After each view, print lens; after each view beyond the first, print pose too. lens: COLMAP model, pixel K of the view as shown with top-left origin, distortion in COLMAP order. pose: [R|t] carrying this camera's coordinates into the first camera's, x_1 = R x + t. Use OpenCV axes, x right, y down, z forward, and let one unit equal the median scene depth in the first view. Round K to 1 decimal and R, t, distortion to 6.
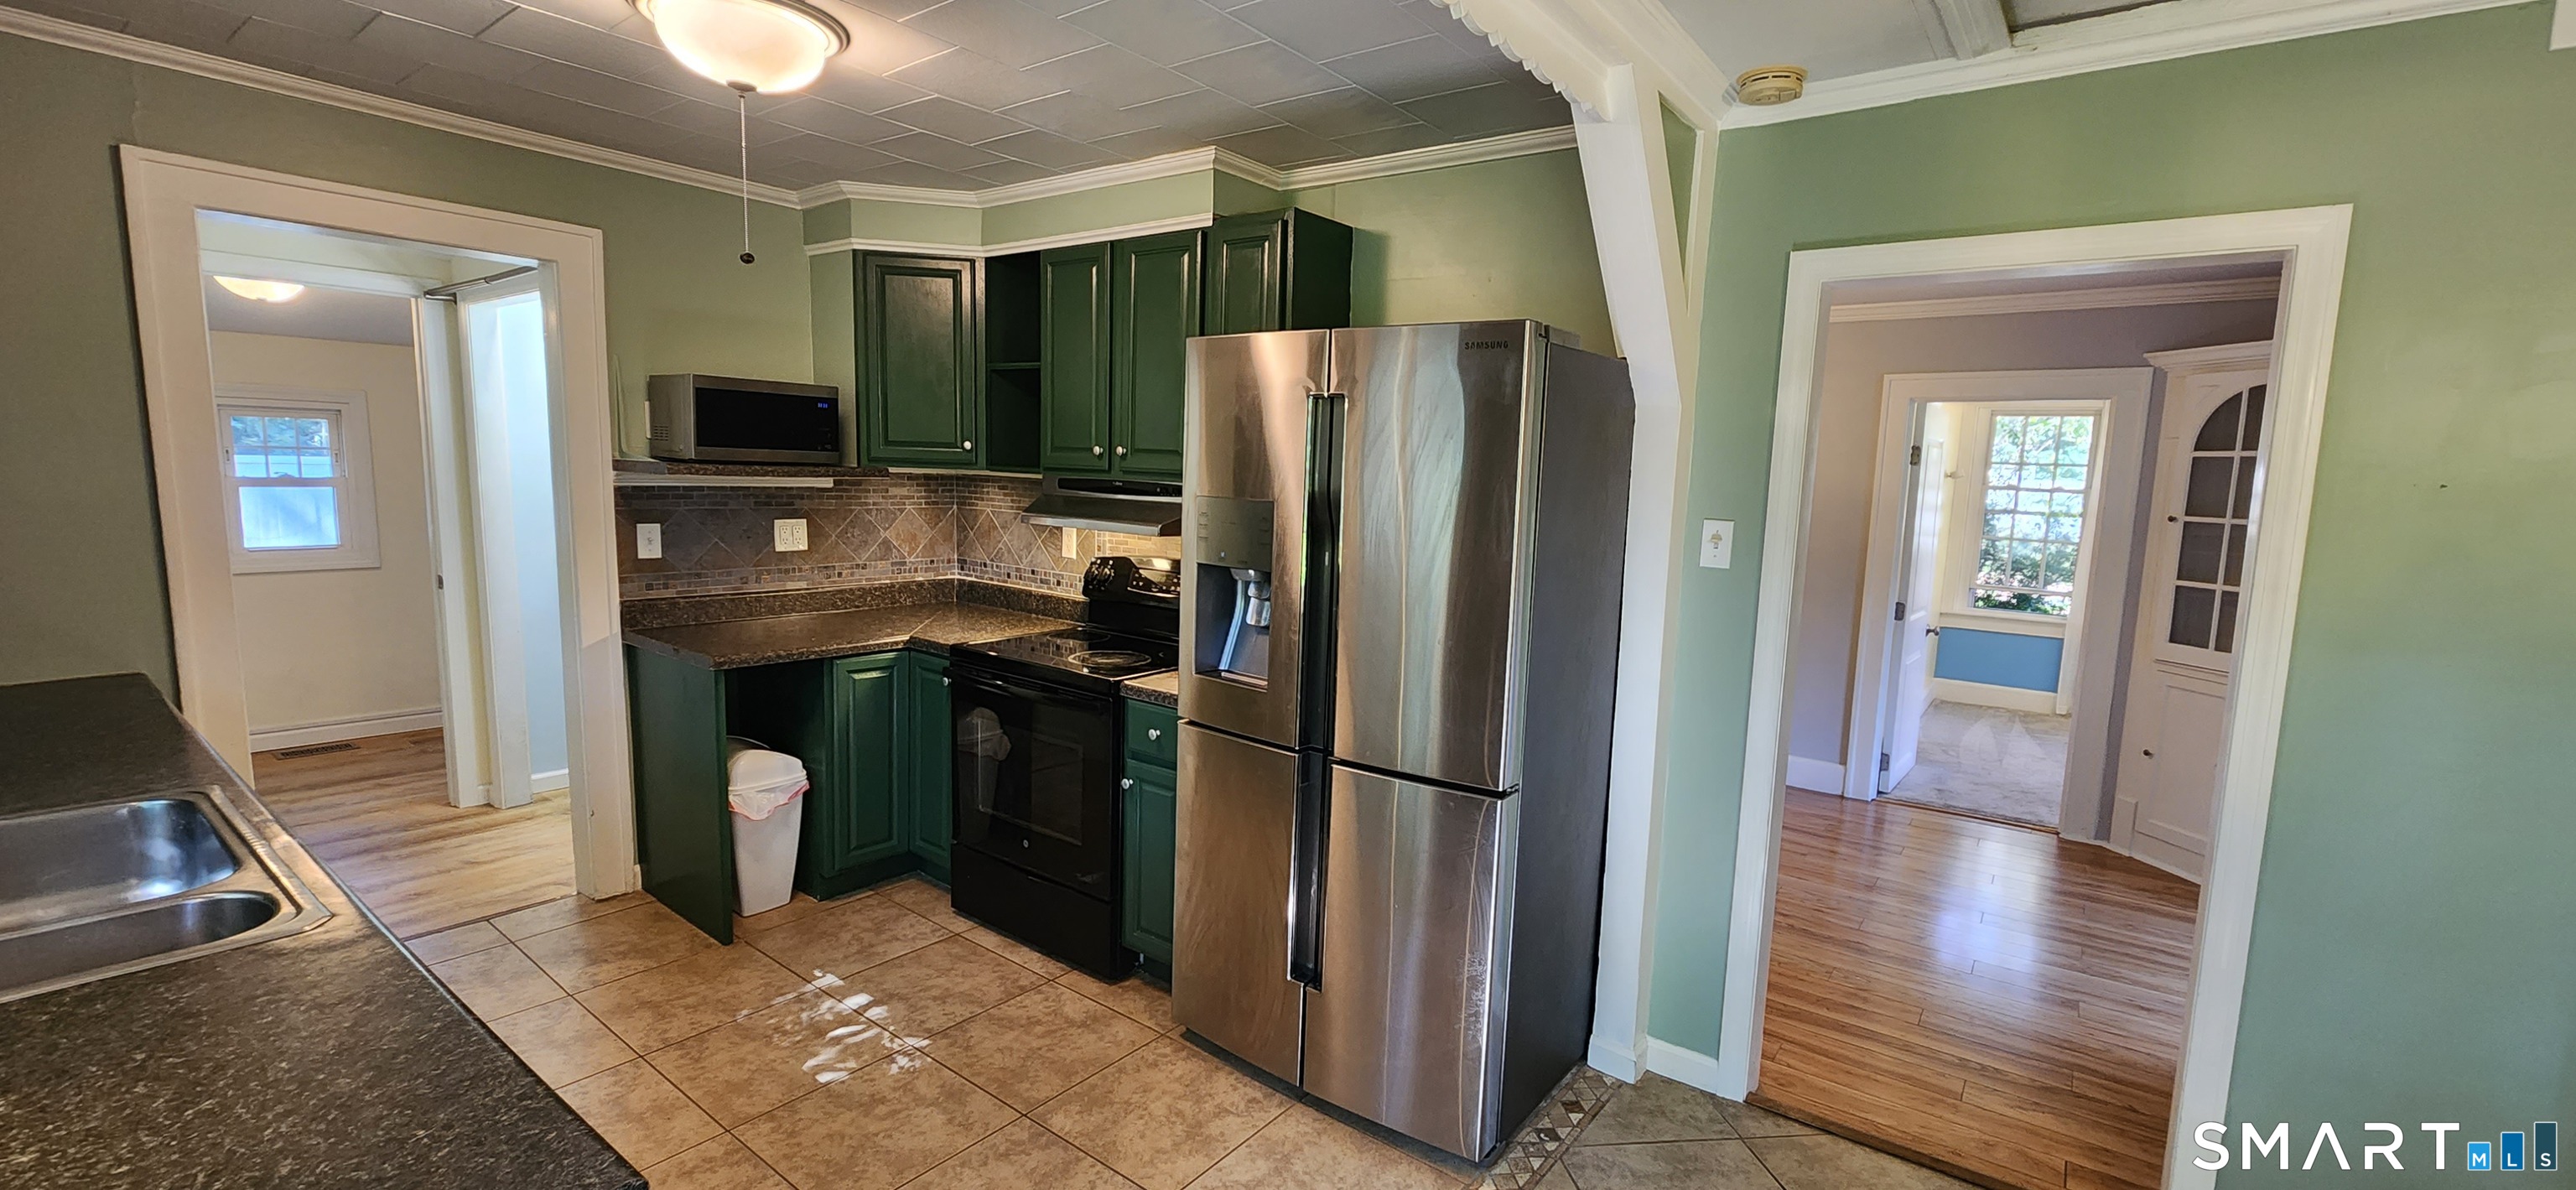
lens RADIAL K [[1045.2, 0, 1305.7], [0, 1045.2, 595.5], [0, 0, 1]] dist [0.003660, -0.000558]
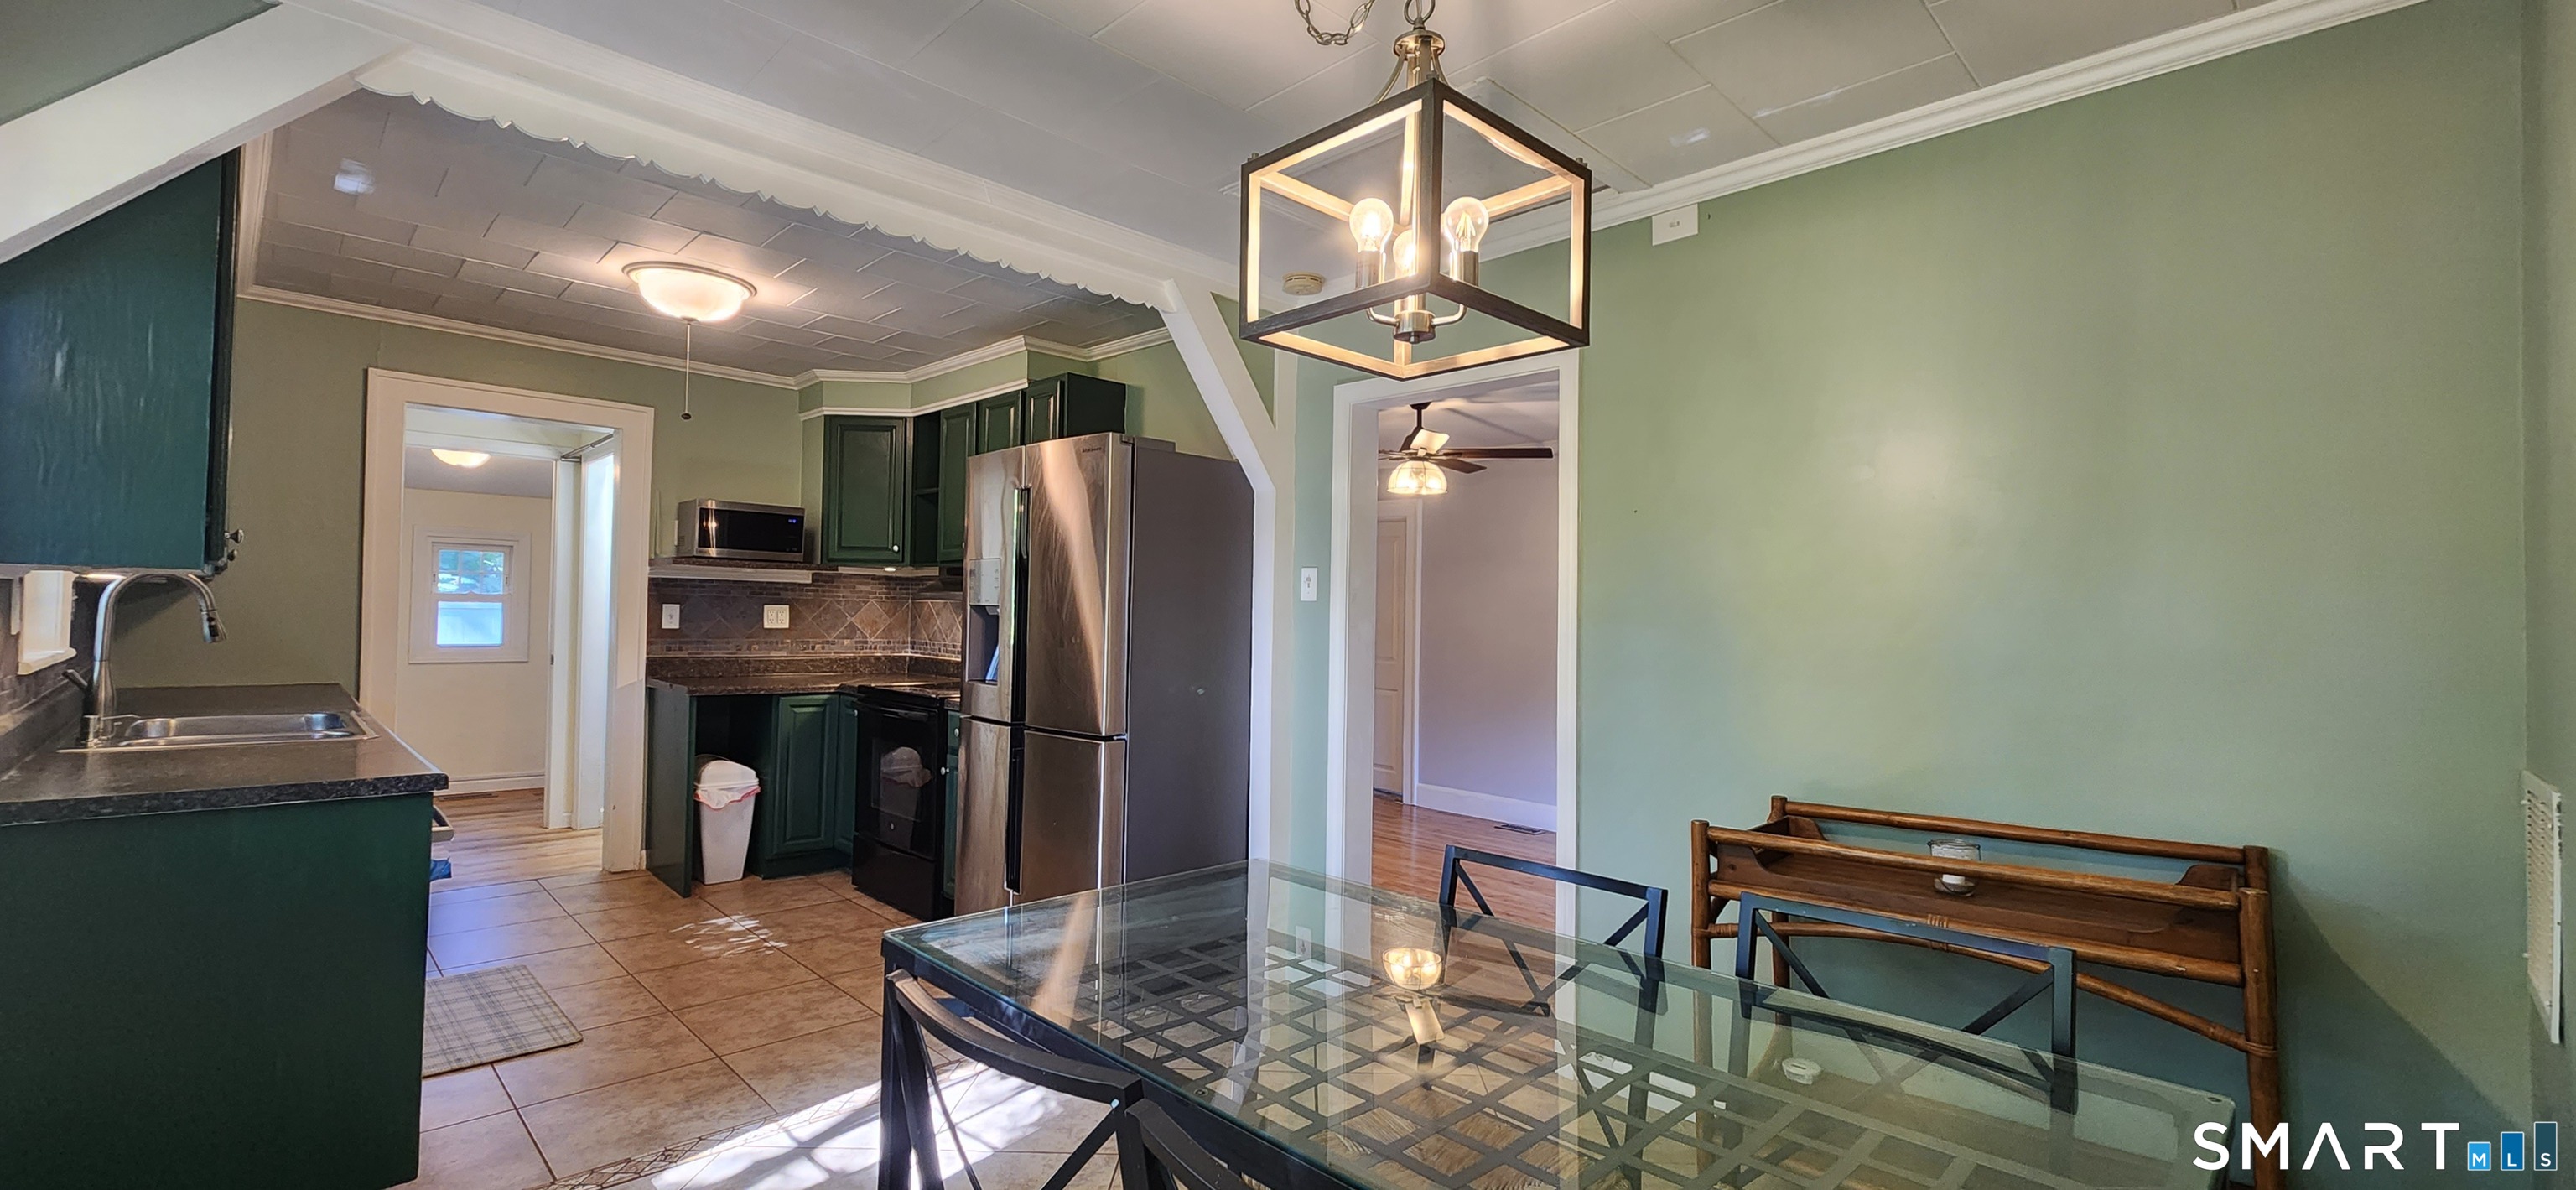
lens RADIAL K [[1045.2, 0, 1304.4], [0, 1045.2, 596.5], [0, 0, 1]] dist [0.003660, -0.000558]
pose [[0.991339, -0.016879, -0.130235, 0.409988], [-0.002592, 0.988998, -0.147906, 0.128079], [0.131299, 0.146963, 0.980389, -0.287303]]
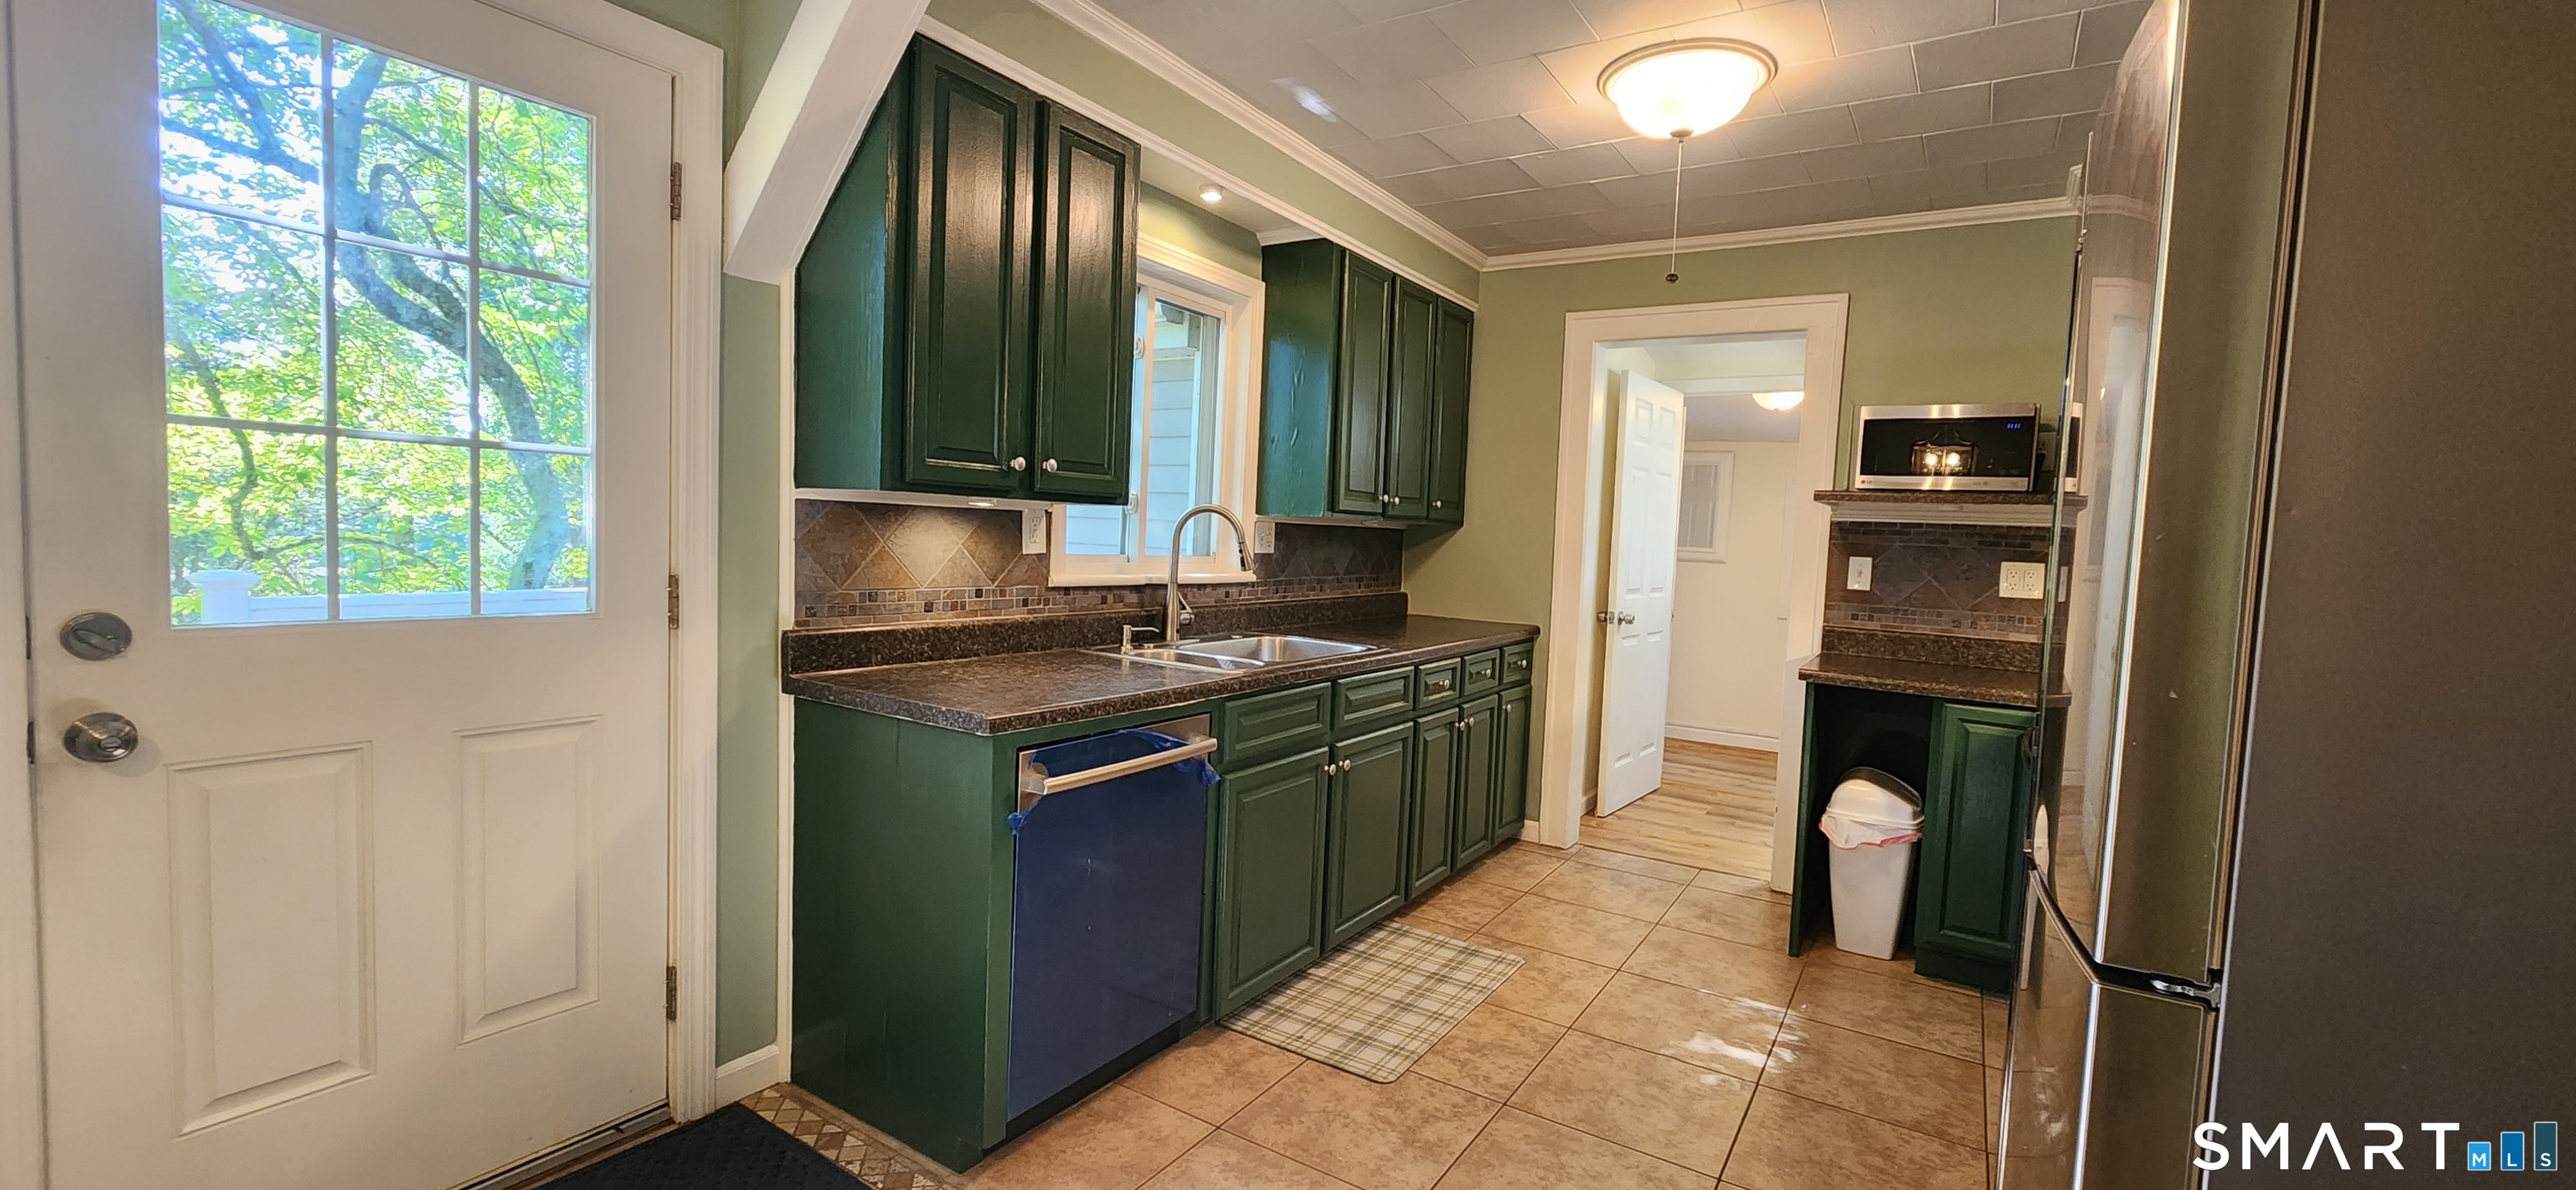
lens RADIAL K [[1045.2, 0, 1302.3], [0, 1045.2, 599.1], [0, 0, 1]] dist [0.003660, -0.000558]
pose [[0.078019, 0.029578, -0.996513, 0.376916], [-0.163733, 0.986367, 0.016457, 0.047361], [0.983415, 0.161879, 0.081798, 0.355837]]
